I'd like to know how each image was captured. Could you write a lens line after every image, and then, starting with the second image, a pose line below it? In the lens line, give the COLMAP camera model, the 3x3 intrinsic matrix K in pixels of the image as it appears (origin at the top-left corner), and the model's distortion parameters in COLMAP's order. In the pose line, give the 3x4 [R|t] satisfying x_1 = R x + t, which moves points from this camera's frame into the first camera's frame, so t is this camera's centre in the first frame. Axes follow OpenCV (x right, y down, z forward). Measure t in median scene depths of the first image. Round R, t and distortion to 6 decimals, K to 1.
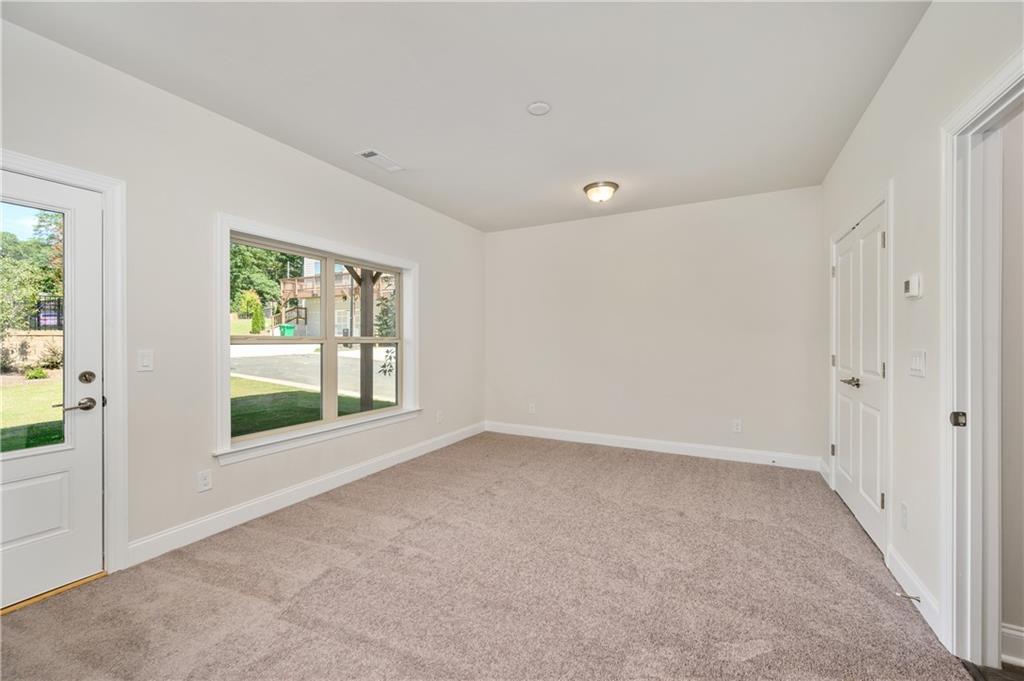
lens RADIAL K [[409.8, 0, 512.0], [0, 409.8, 340.5], [0, 0, 1]] dist [0.000392, 0.000152]
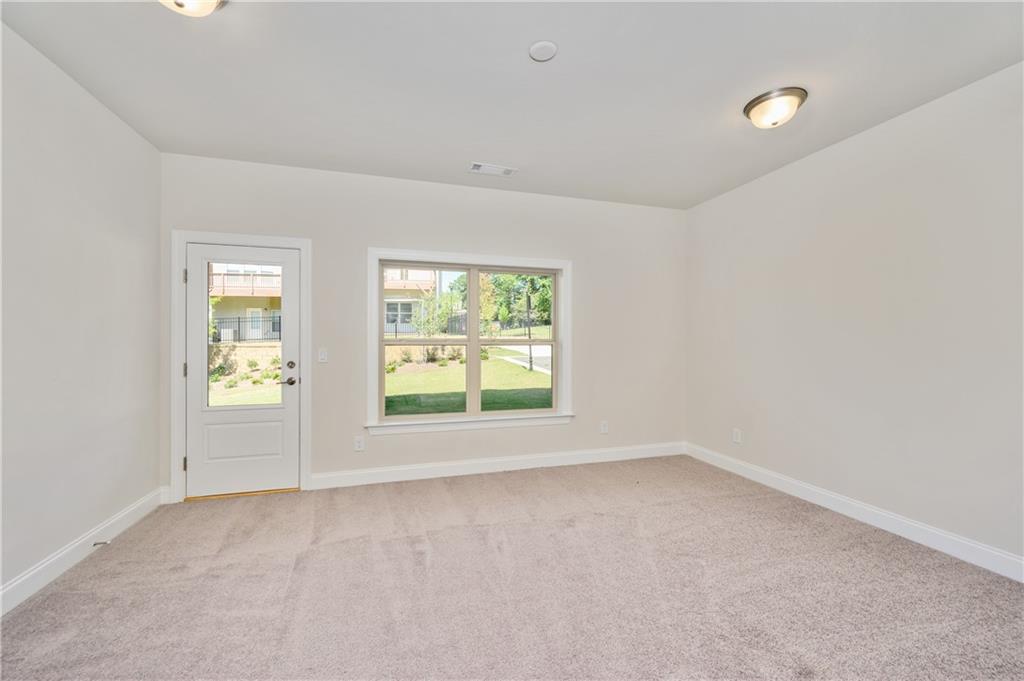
lens RADIAL K [[410.2, 0, 512.0], [0, 410.2, 340.5], [0, 0, 1]] dist [-0.000315, -0.000107]
pose [[0.694141, -0.002066, -0.719836, 0.463350], [-0.000367, 0.999995, -0.003224, -0.001097], [0.719839, 0.002502, 0.694137, 0.317005]]
